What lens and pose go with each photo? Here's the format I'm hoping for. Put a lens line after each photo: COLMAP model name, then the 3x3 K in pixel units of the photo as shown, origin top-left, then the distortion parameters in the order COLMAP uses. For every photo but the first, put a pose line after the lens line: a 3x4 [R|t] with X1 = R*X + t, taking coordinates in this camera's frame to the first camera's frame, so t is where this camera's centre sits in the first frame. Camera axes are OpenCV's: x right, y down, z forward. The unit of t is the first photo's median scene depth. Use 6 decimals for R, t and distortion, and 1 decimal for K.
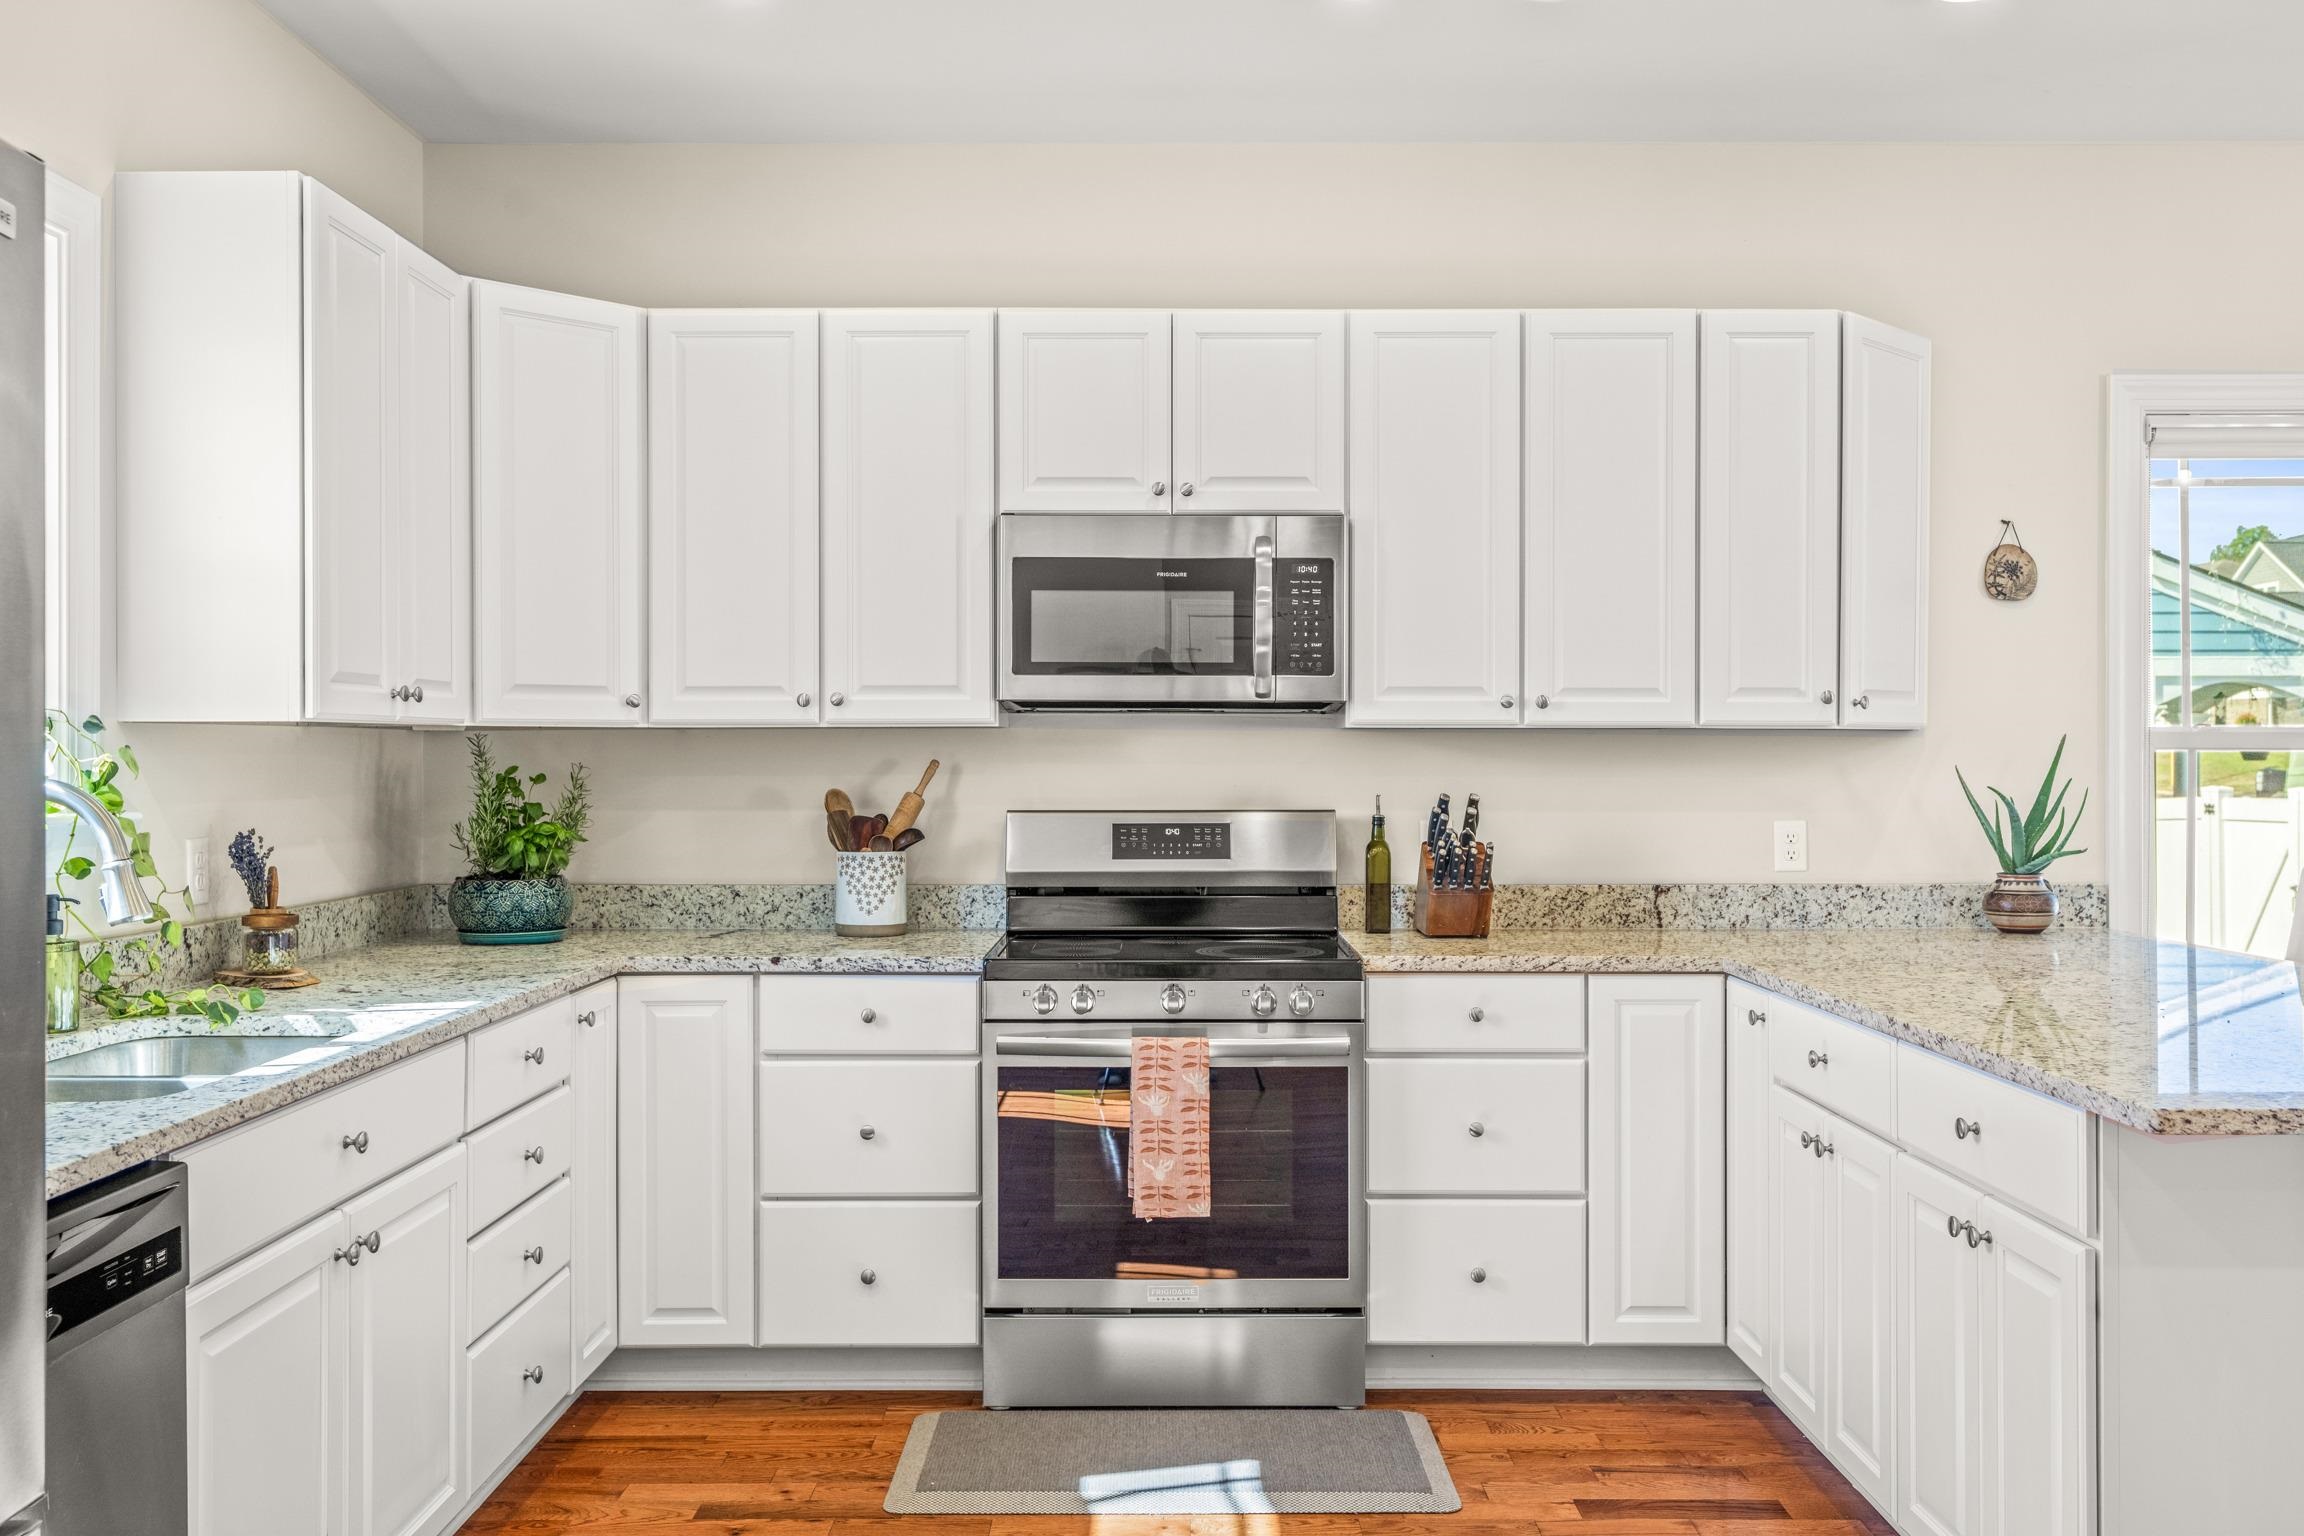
lens RADIAL K [[1929.6, 0, 1158.3], [0, 1929.6, 756.8], [0, 0, 1]] dist [0.002429, 0.003665]
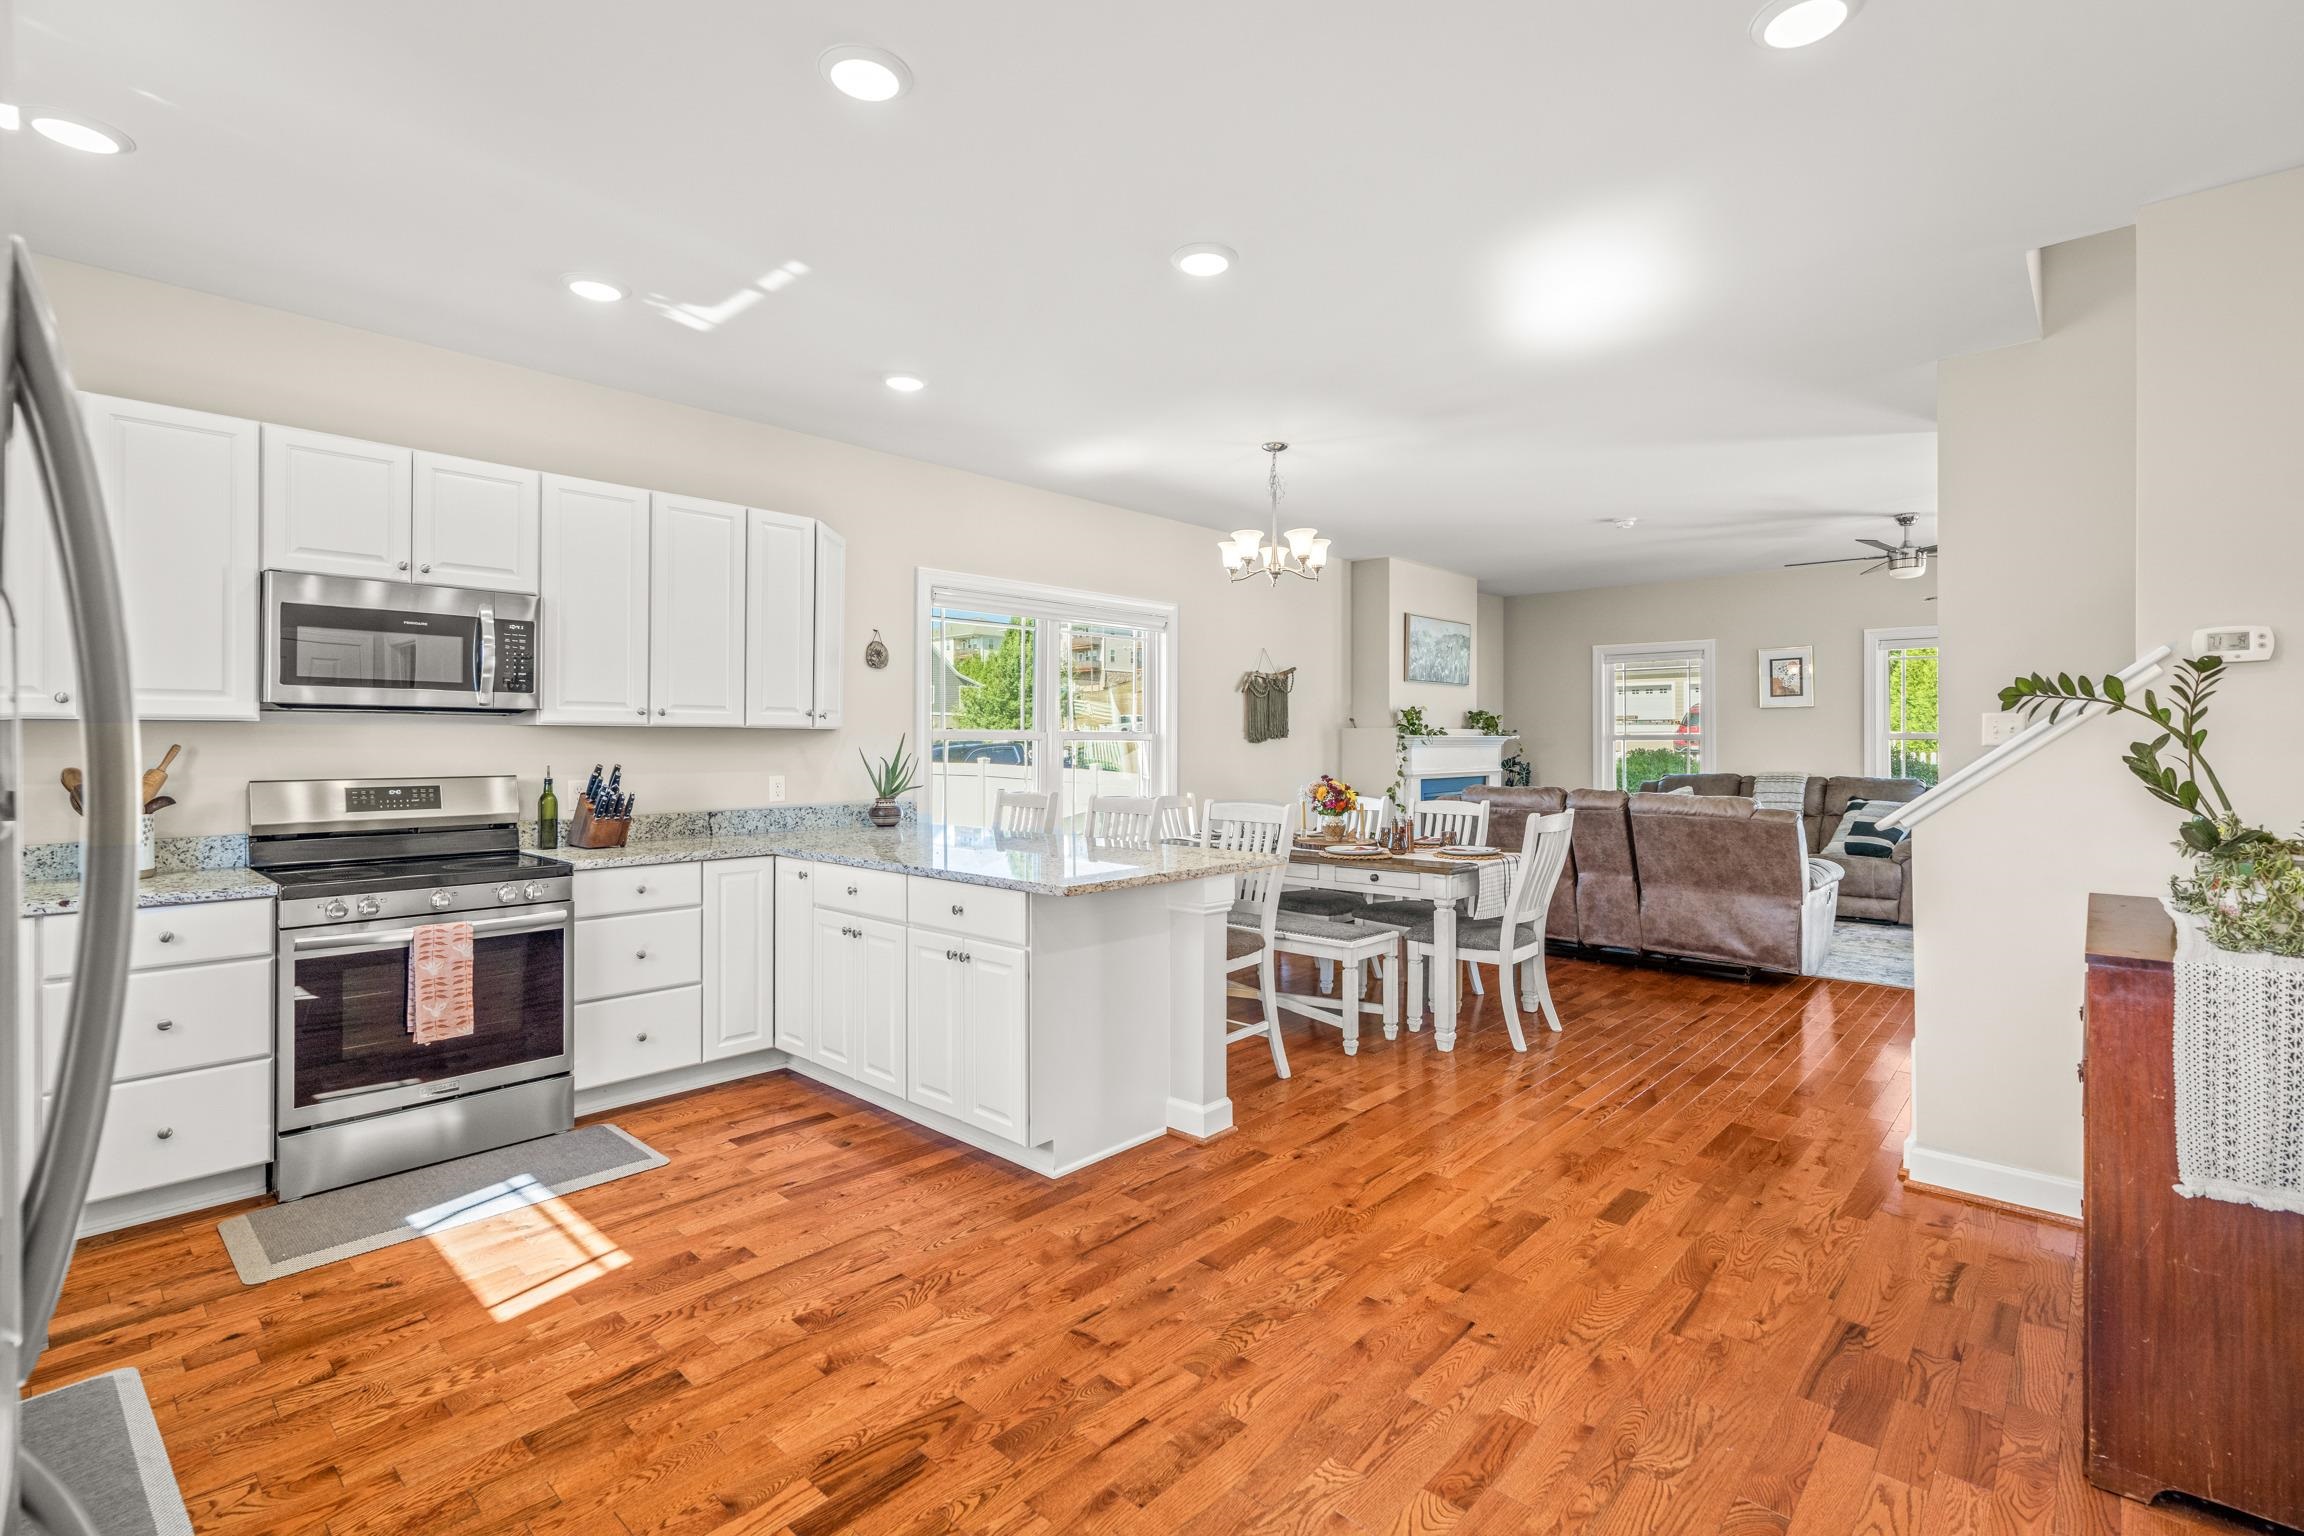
lens RADIAL K [[1047.9, 0, 1162.4], [0, 1047.9, 743.1], [0, 0, 1]] dist [-0.000378, -0.000038]
pose [[0.675629, 0.000202, 0.737242, -0.210116], [-0.001337, 0.999999, 0.000951, -0.001330], [-0.737241, -0.001628, 0.675628, 0.003763]]
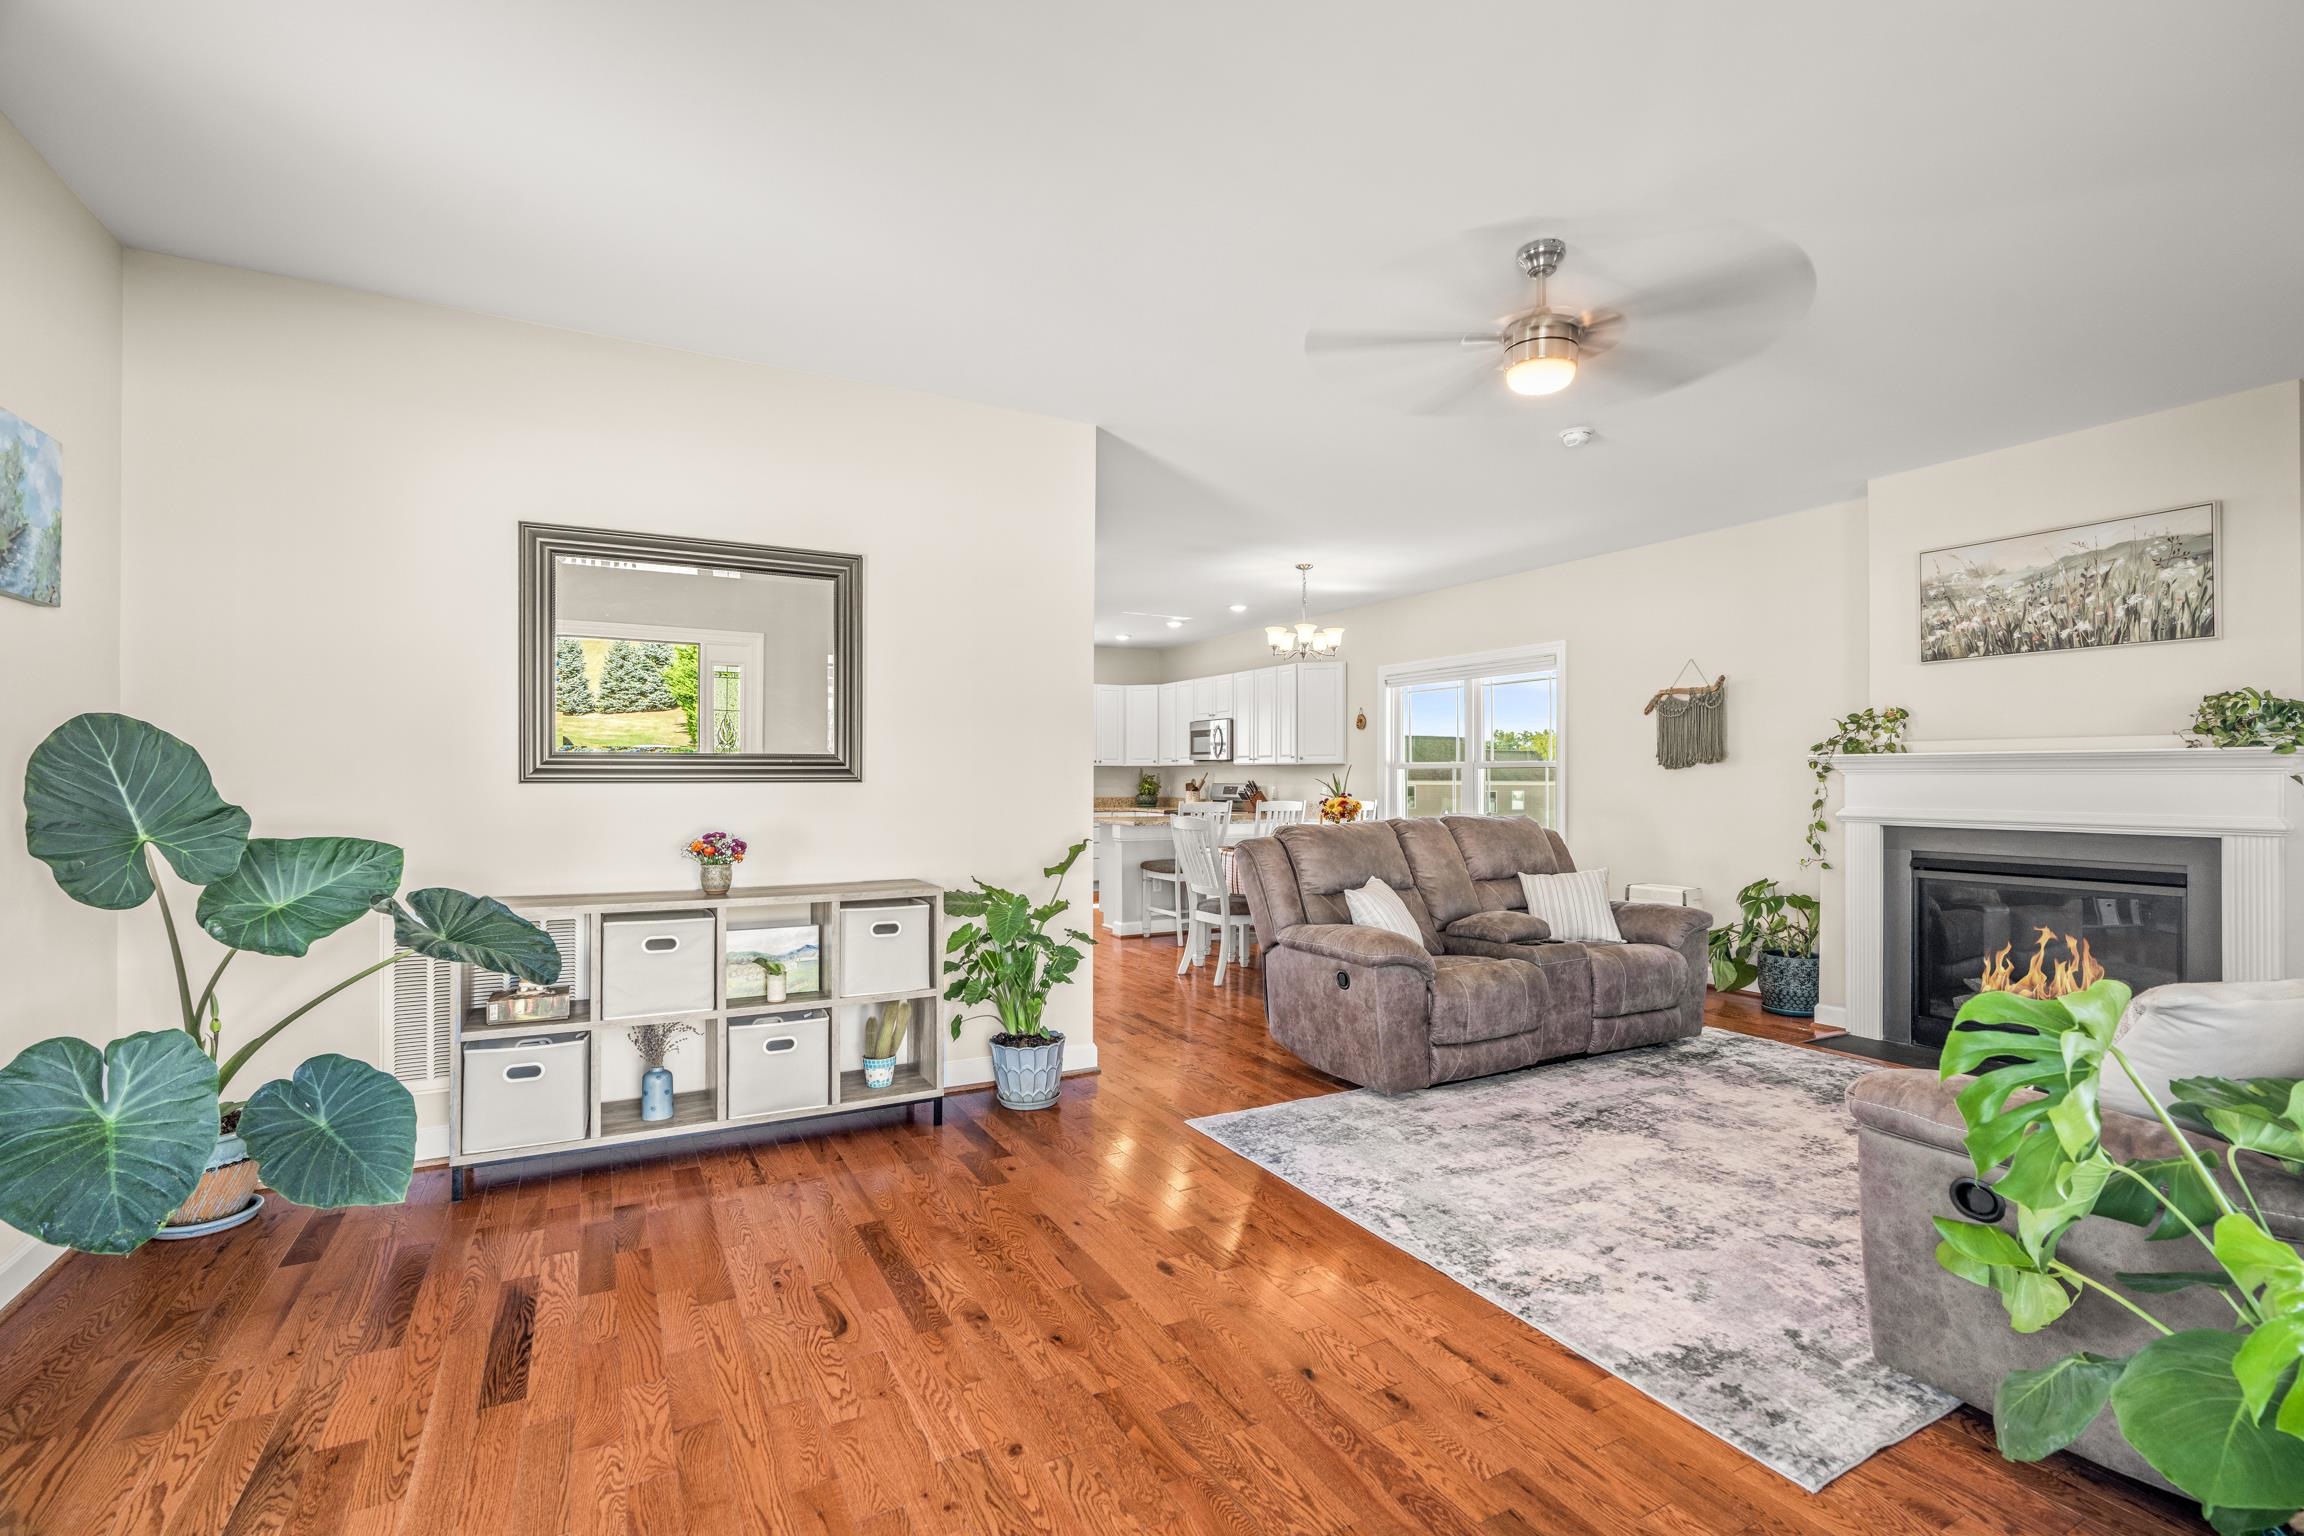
lens RADIAL K [[1050.0, 0, 1152.0], [0, 1050.0, 768.0], [0, 0, 1]] dist [-0.000663, 0.000033]
pose [[0.478375, -0.008235, -0.878117, 2.278148], [-0.002258, 0.999941, -0.010607, 0.019126], [0.878153, 0.007057, 0.478328, -0.371736]]
